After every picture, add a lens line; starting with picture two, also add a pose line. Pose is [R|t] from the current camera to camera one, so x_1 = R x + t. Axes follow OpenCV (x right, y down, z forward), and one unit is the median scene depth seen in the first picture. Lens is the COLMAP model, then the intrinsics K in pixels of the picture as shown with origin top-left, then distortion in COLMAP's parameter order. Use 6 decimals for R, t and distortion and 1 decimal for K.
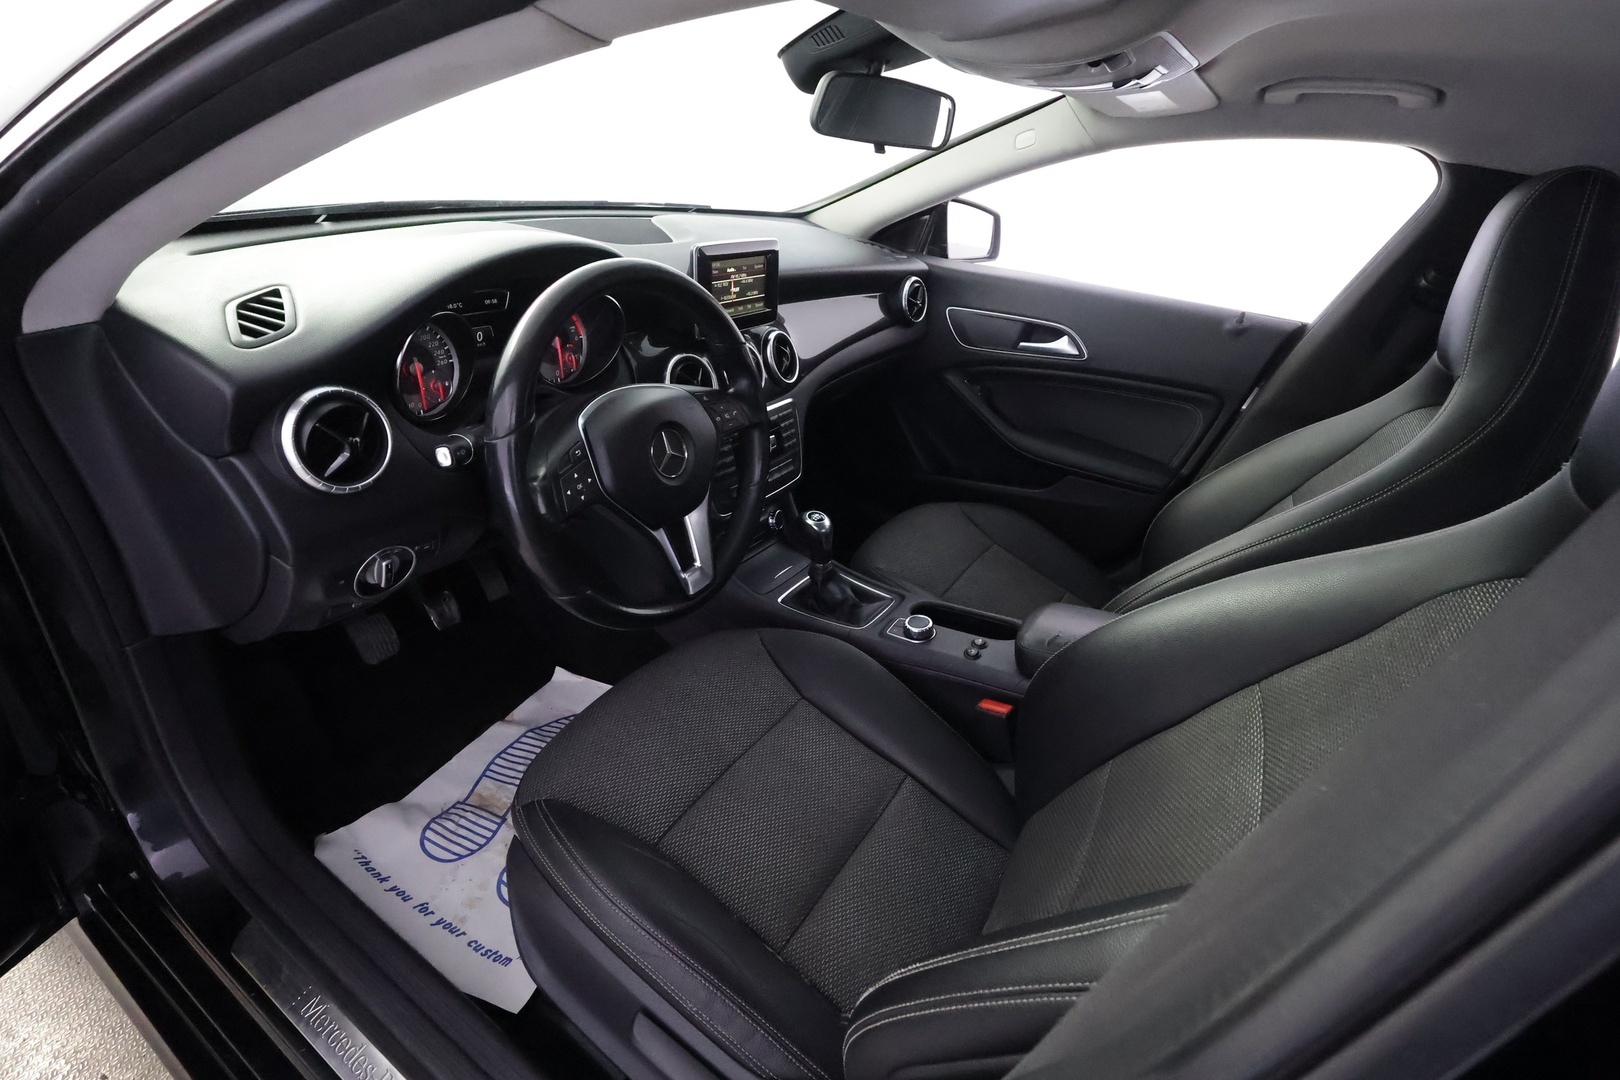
lens RADIAL K [[742.9, 0, 820.1], [0, 742.9, 545.8], [0, 0, 1]] dist [-0.001342, -0.000350]
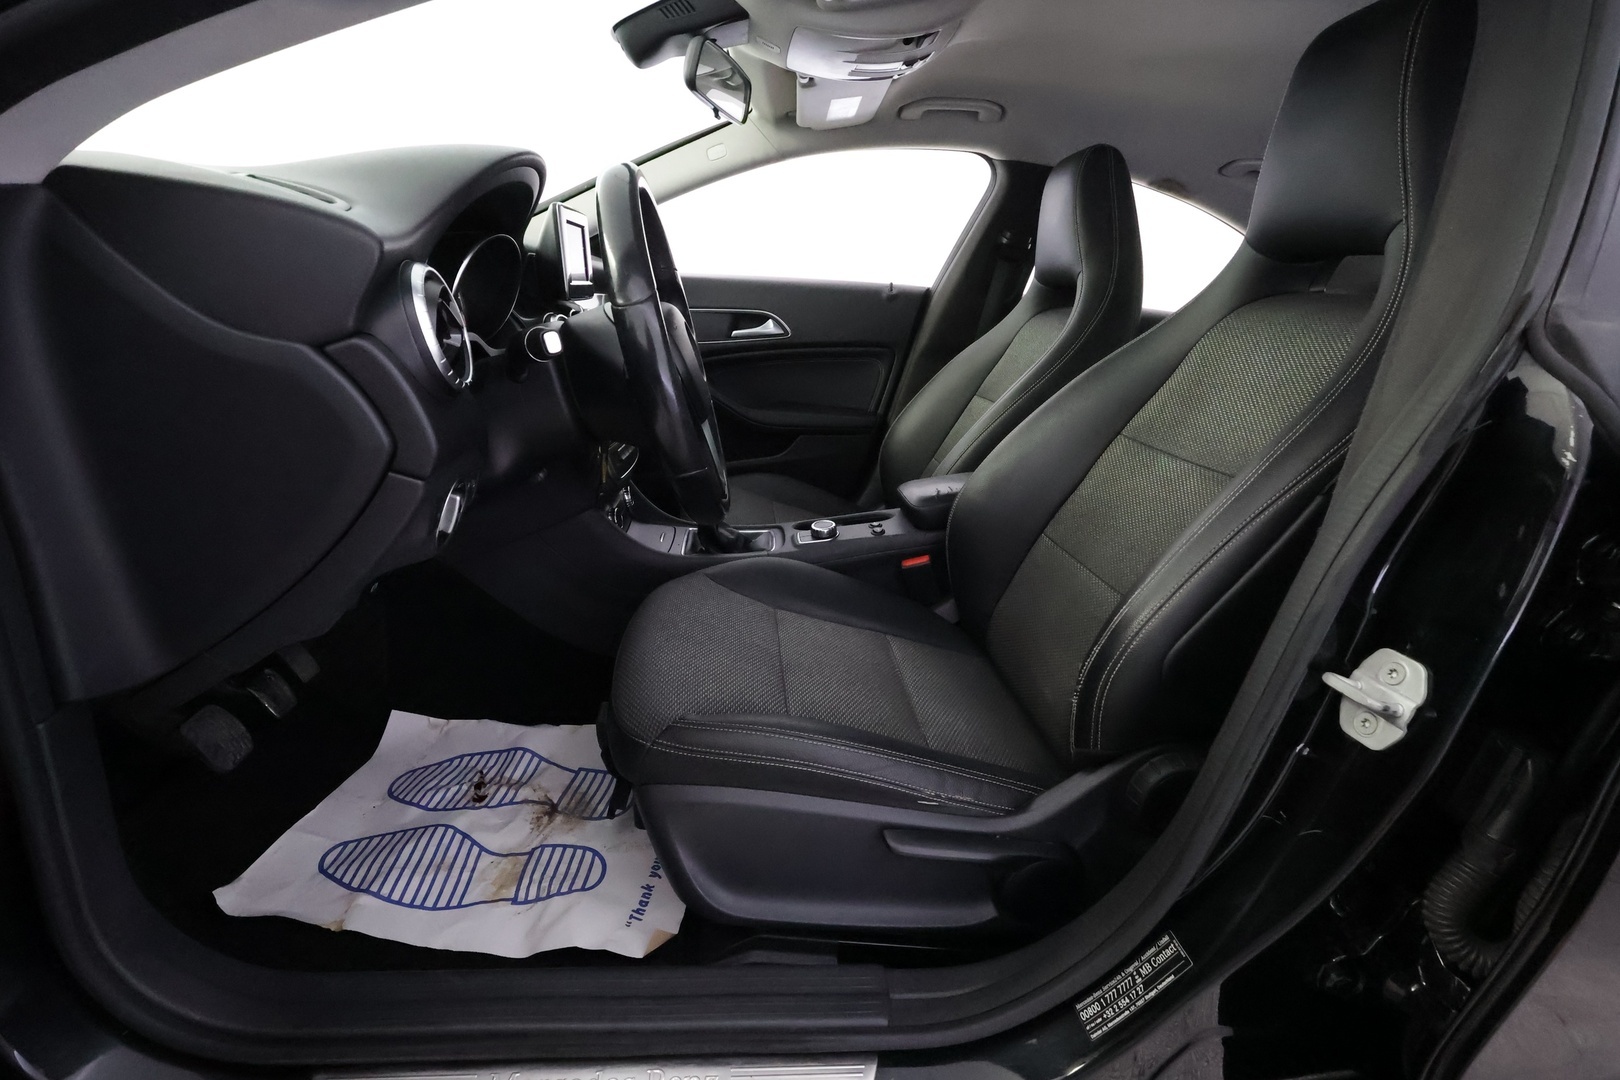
lens RADIAL K [[748.3, 0, 805.3], [0, 748.3, 544.1], [0, 0, 1]] dist [0.000932, 0.000499]
pose [[0.796069, -0.246224, 0.552854, -0.460898], [0.313669, 0.949091, -0.028965, 0.135888], [-0.517577, 0.196471, 0.832775, 0.057703]]
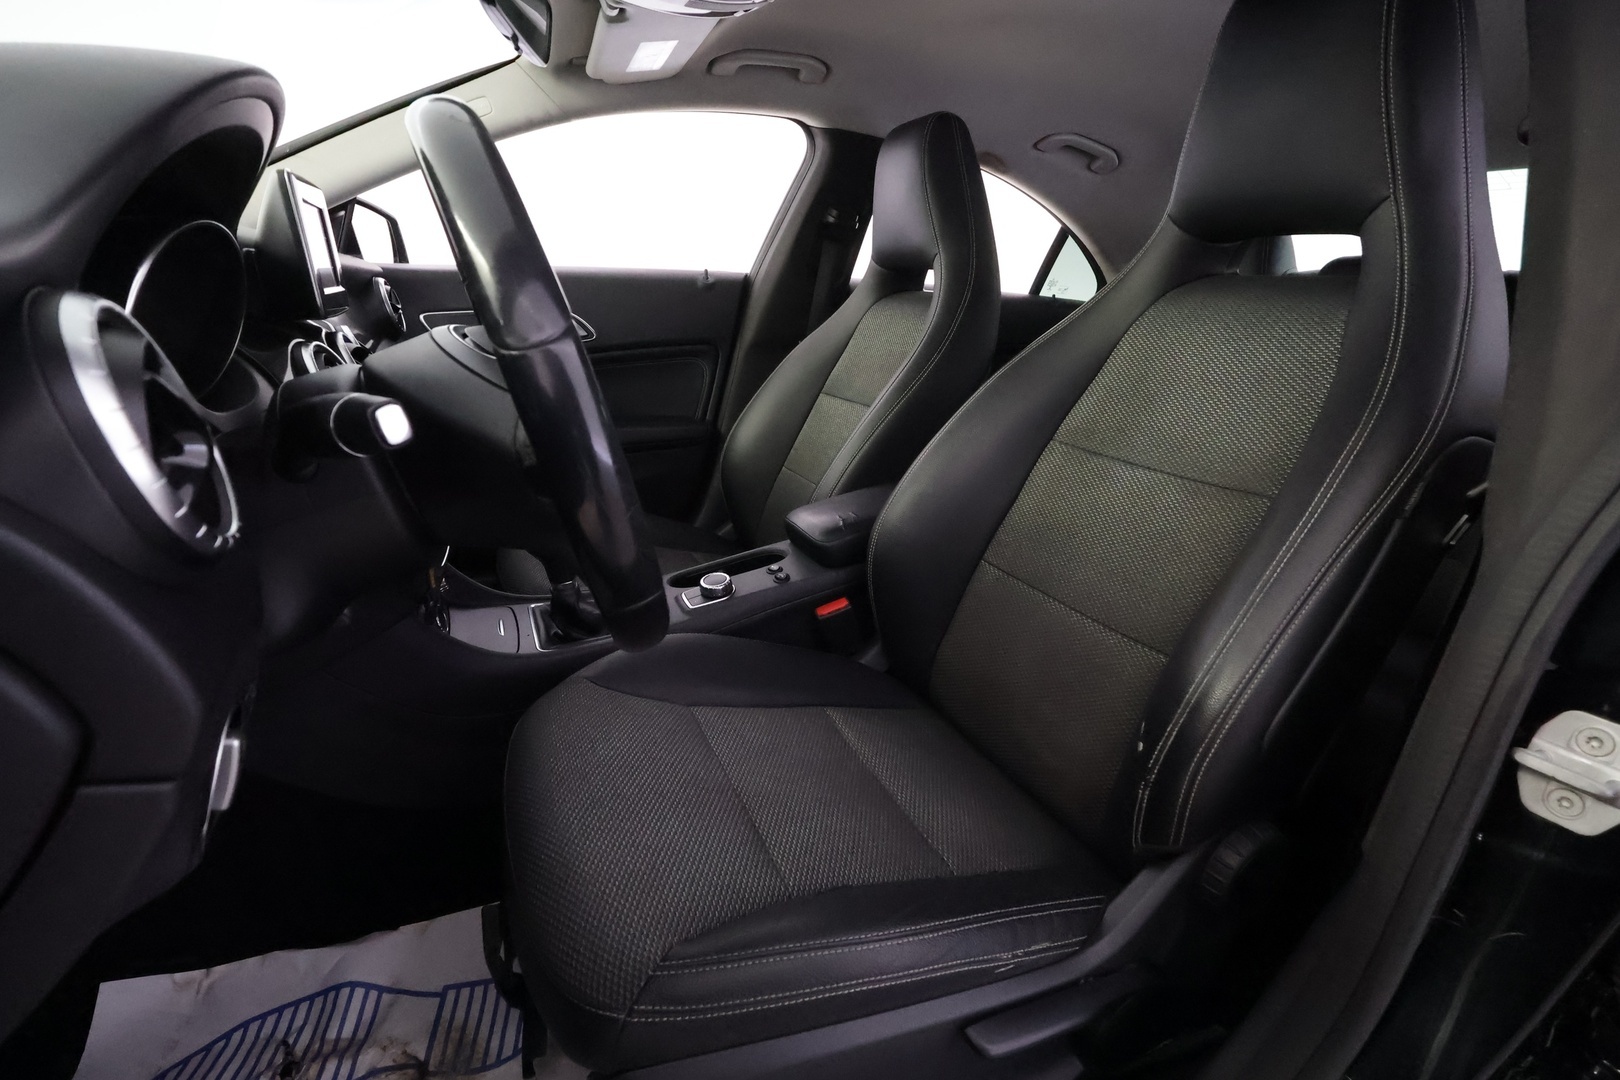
lens RADIAL K [[748.3, 0, 805.3], [0, 748.3, 544.1], [0, 0, 1]] dist [0.000932, 0.000499]
pose [[0.552820, -0.356258, 0.753306, -0.420894], [0.428683, 0.896792, 0.109523, 0.008732], [-0.714577, 0.262383, 0.648486, 0.272827]]
